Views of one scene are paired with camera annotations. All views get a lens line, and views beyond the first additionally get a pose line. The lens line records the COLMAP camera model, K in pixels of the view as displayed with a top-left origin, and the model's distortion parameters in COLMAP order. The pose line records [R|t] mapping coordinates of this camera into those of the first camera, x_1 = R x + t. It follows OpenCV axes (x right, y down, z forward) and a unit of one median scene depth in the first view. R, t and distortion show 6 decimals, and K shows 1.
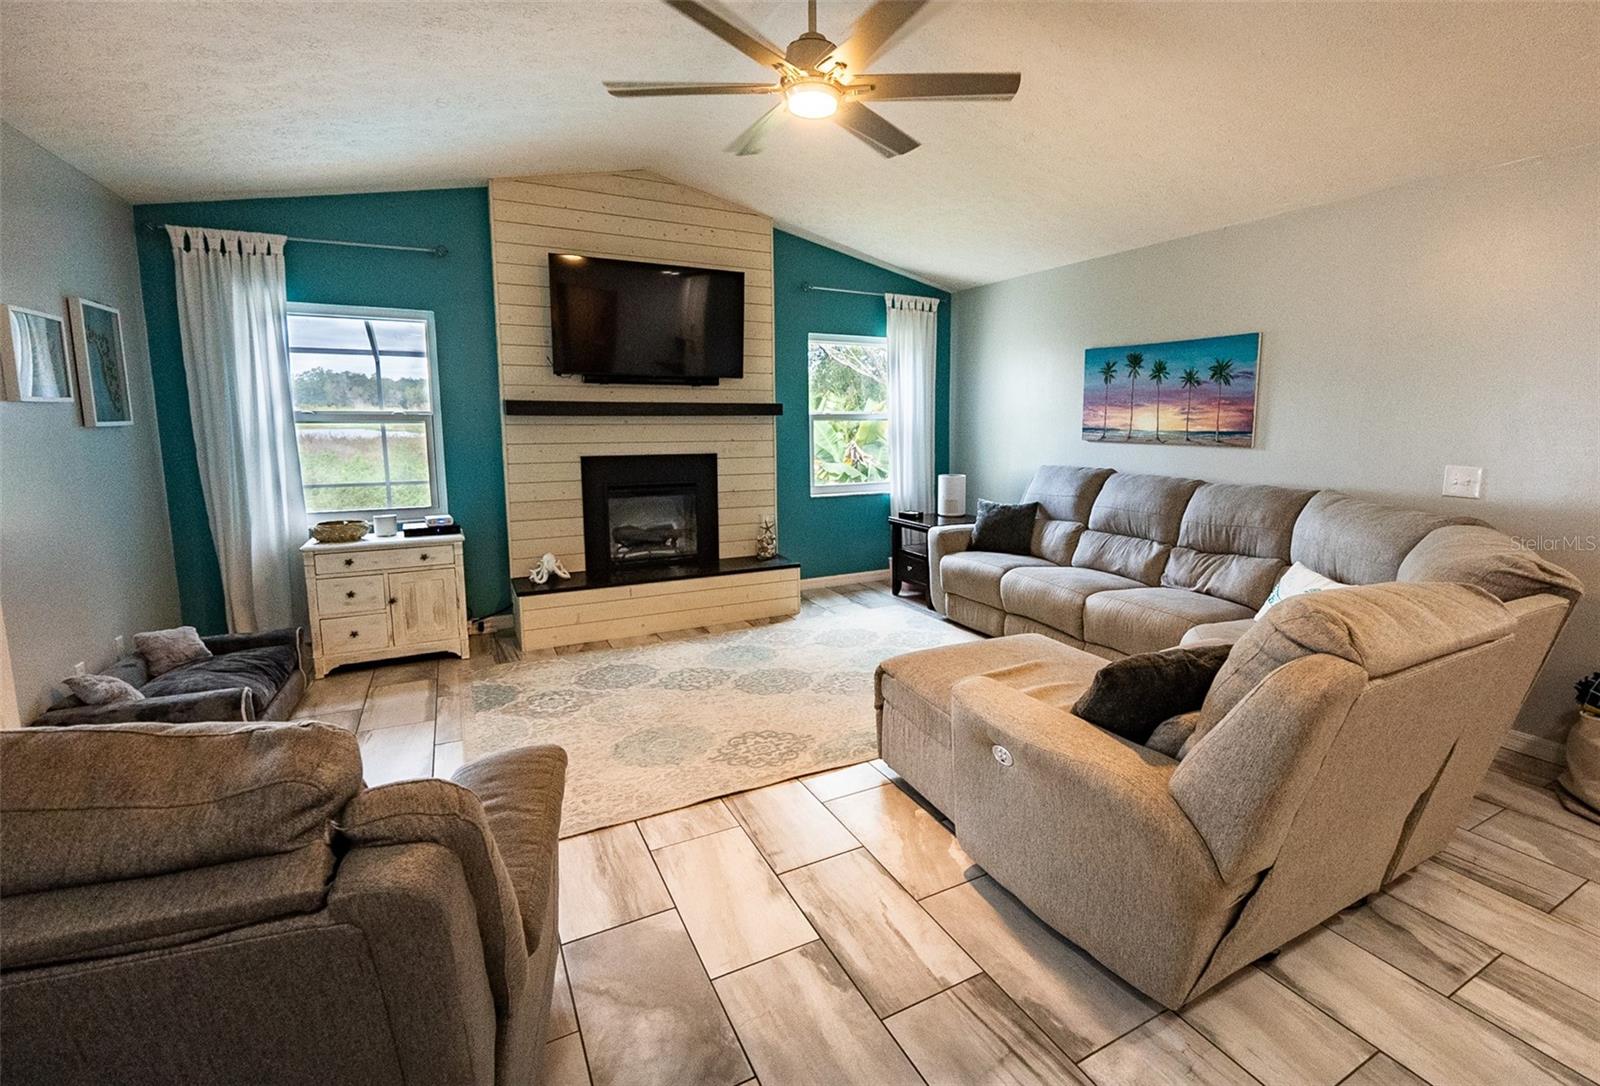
lens RADIAL K [[732.3, 0, 856.0], [0, 732.3, 511.0], [0, 0, 1]] dist [-0.001771, -0.000207]
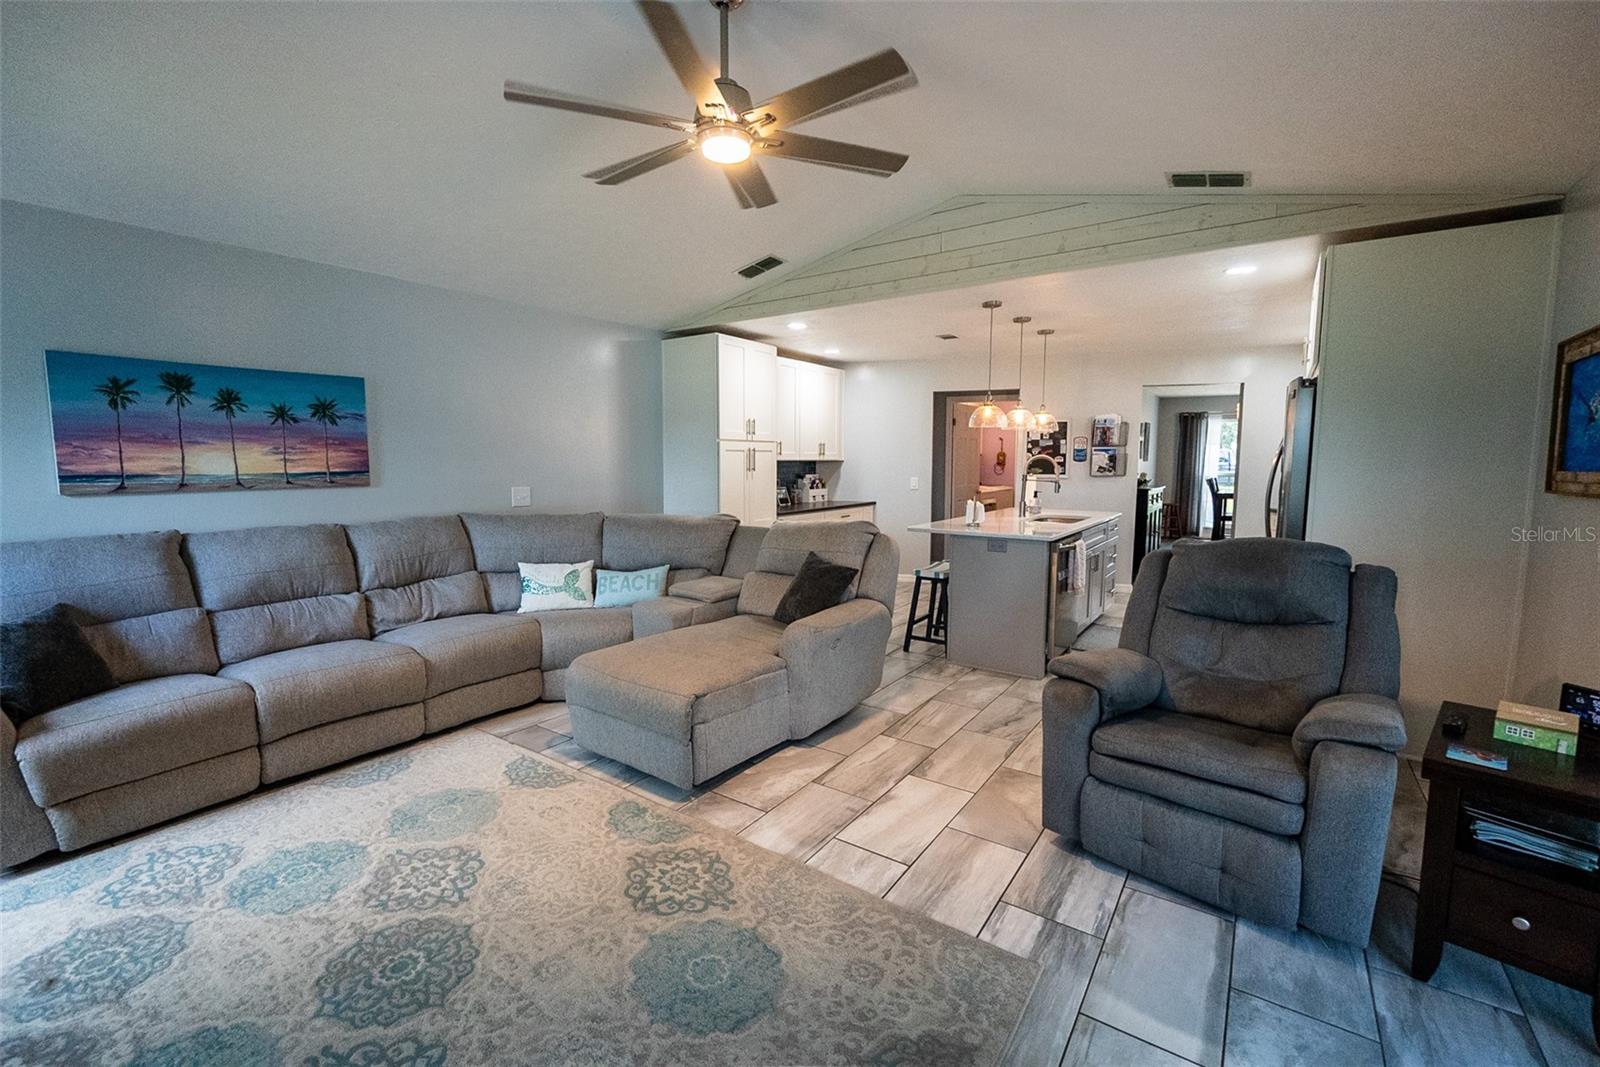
lens RADIAL K [[673.2, 0, 802.4], [0, 673.2, 528.5], [0, 0, 1]] dist [-0.006627, -0.000044]
pose [[-0.434998, -0.098499, 0.895028, -0.537179], [0.115157, 0.979751, 0.163791, -0.099944], [-0.893037, 0.174318, -0.414847, 0.754666]]
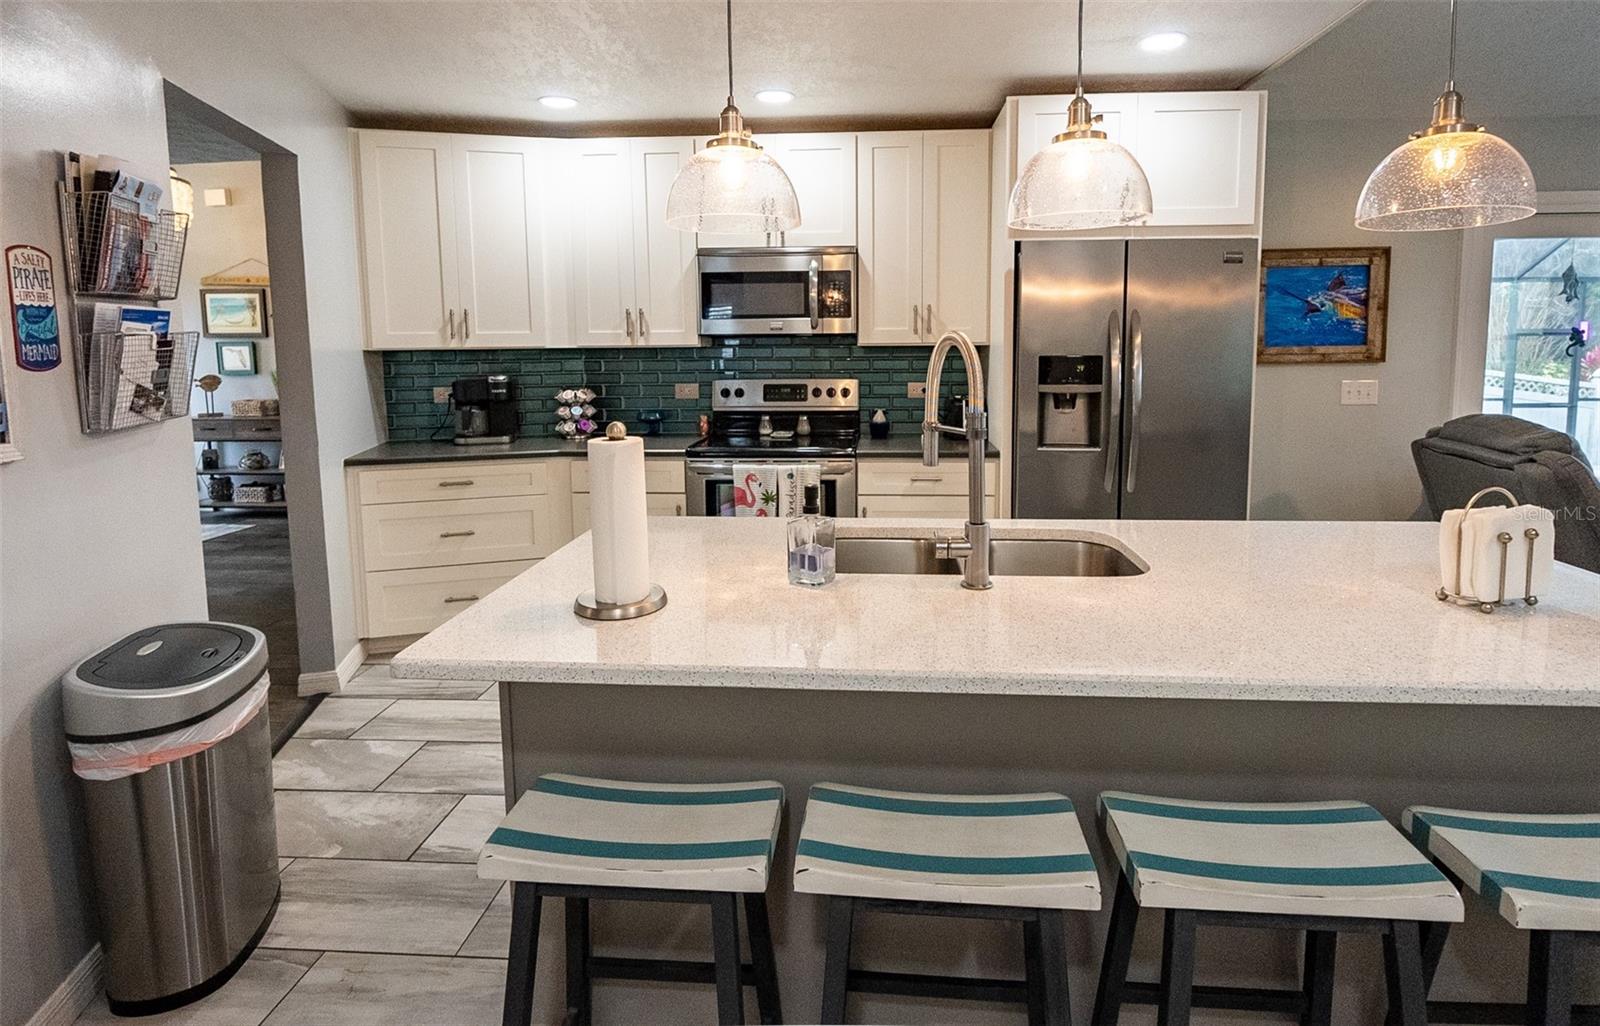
lens RADIAL K [[772.1, 0, 826.5], [0, 772.1, 413.0], [0, 0, 1]] dist [0.000080, -0.000366]
pose [[-0.541387, 0.080503, -0.836910, 0.671380], [-0.103047, 0.981548, 0.161076, -0.000083], [0.834435, 0.173445, -0.523102, 0.017399]]
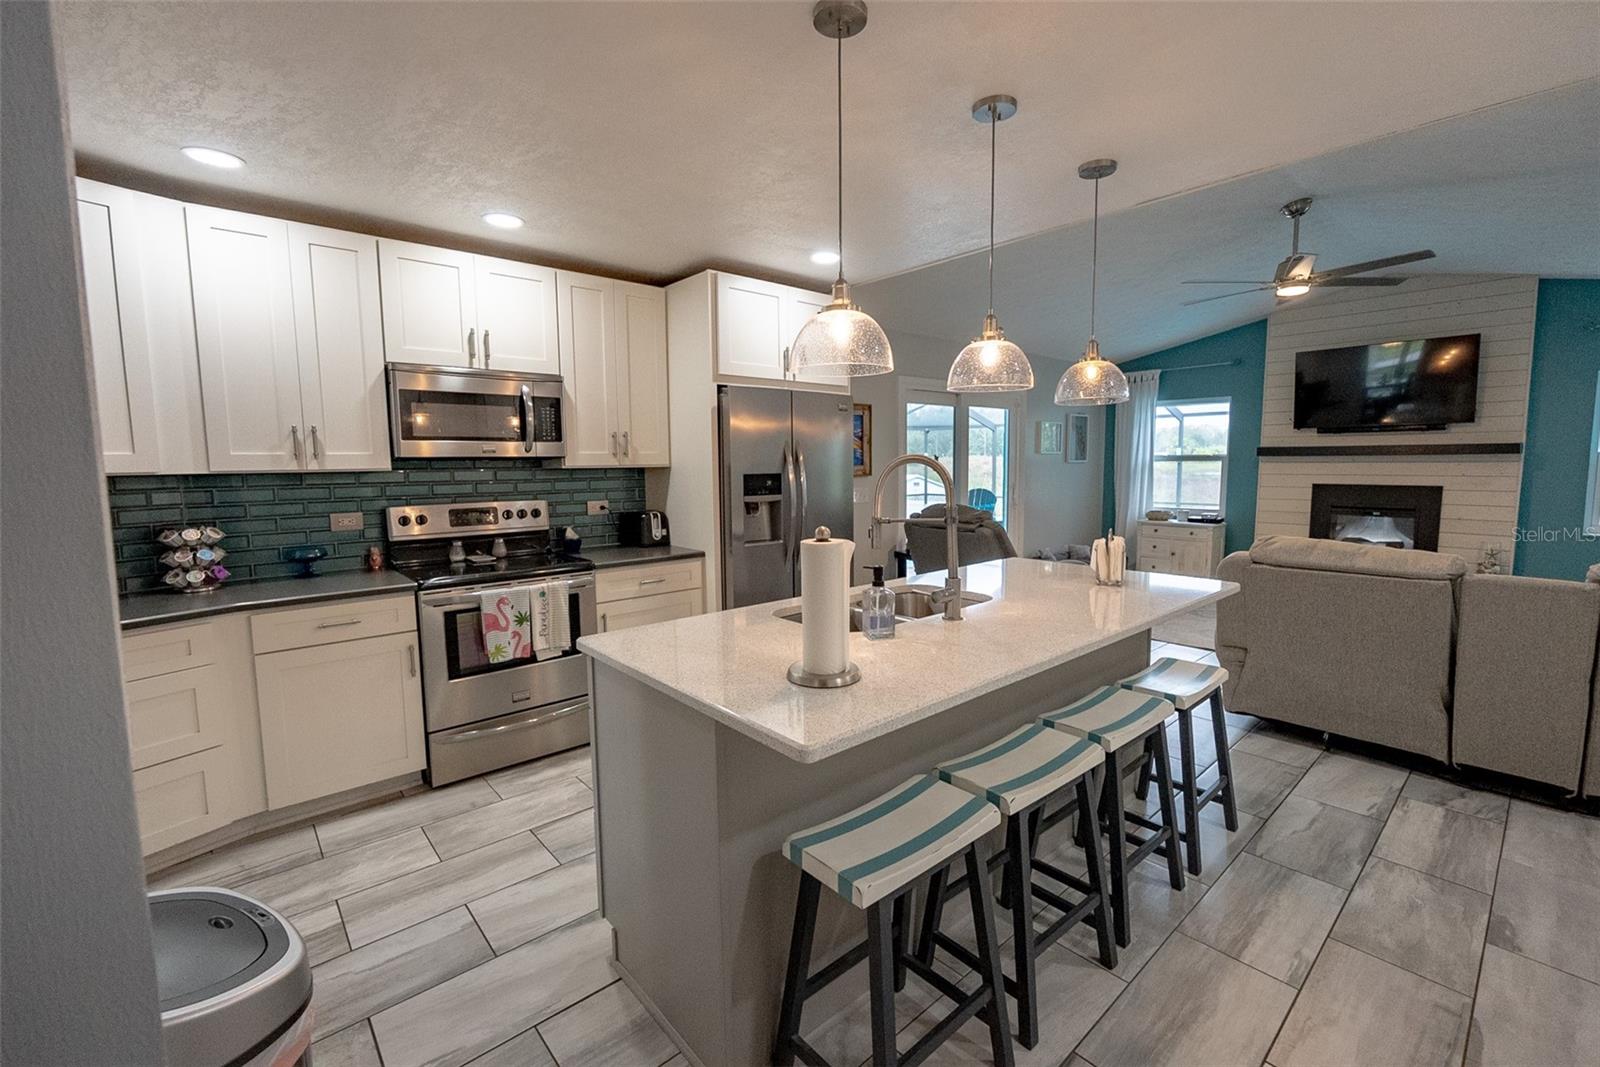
lens RADIAL K [[678.6, 0, 805.5], [0, 678.6, 528.7], [0, 0, 1]] dist [-0.003770, -0.000713]
pose [[0.210610, 0.093416, -0.973097, 0.777816], [-0.116799, 0.990698, 0.069827, 0.040588], [0.970568, 0.098950, 0.219562, -0.290736]]
